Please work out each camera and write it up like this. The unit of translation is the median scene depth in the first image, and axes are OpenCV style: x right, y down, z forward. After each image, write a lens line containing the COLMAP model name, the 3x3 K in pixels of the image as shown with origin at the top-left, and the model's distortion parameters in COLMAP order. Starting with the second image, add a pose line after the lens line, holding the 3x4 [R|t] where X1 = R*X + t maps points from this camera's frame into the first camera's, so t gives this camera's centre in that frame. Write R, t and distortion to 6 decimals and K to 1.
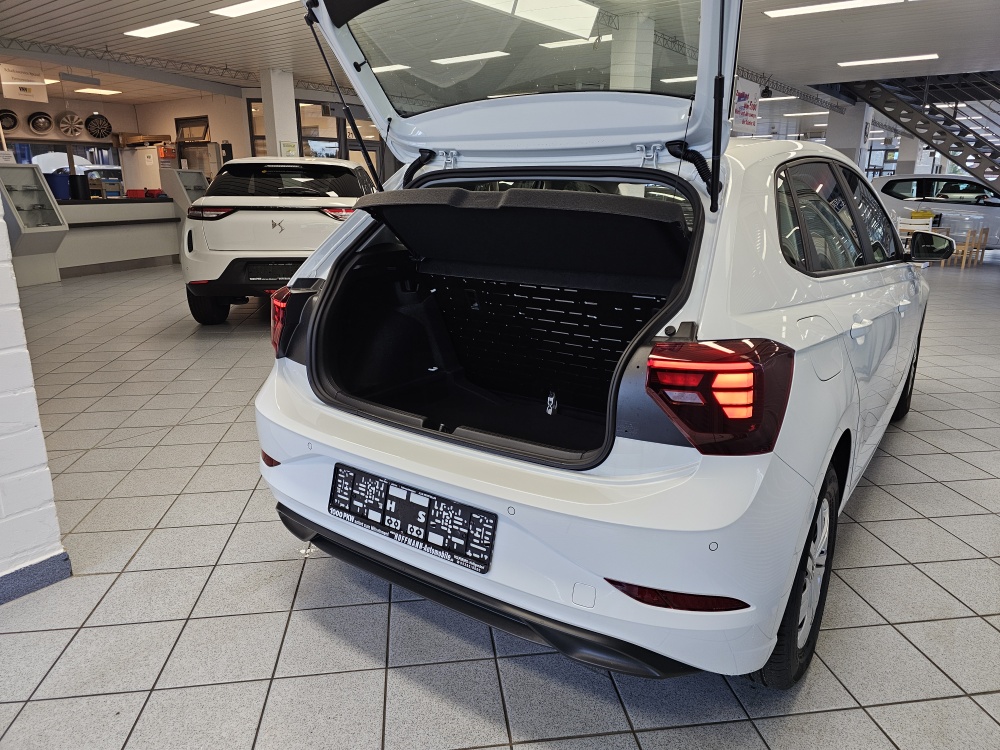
lens RADIAL K [[673.8, 0, 500.6], [0, 673.8, 375.4], [0, 0, 1]] dist [0.012636, -0.013557]
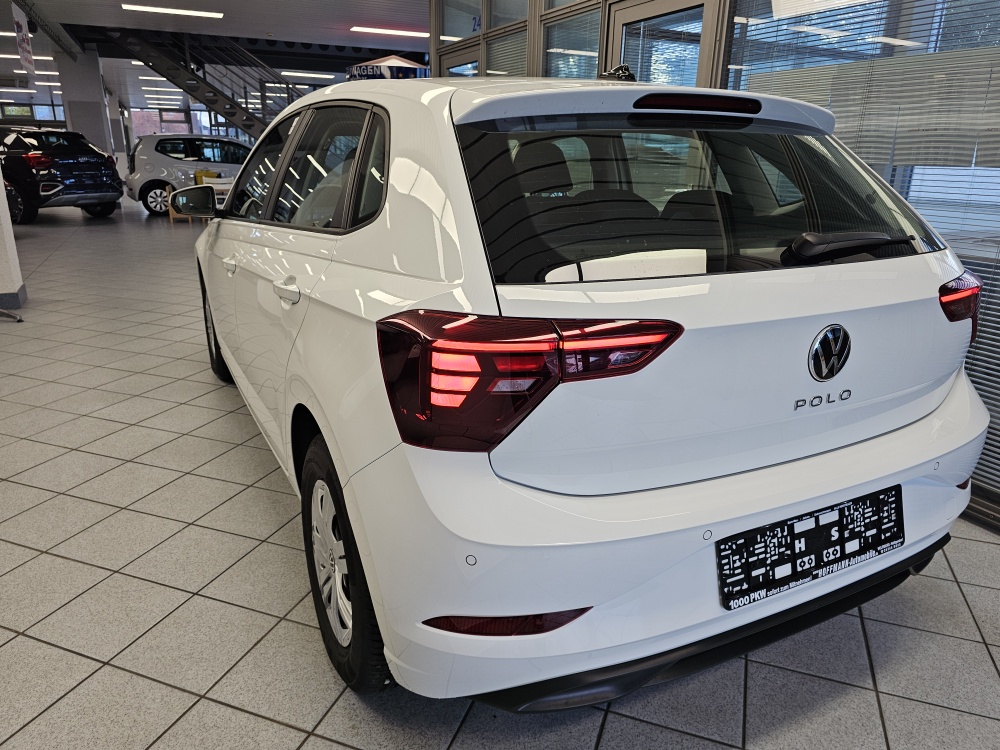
lens RADIAL K [[673.8, 0, 496.3], [0, 673.8, 378.1], [0, 0, 1]] dist [0.012636, -0.013557]
pose [[0.463083, -0.269818, 0.844247, -0.958857], [0.218750, 0.957862, 0.186141, -0.227495], [-0.858896, 0.098480, 0.502592, 0.888855]]
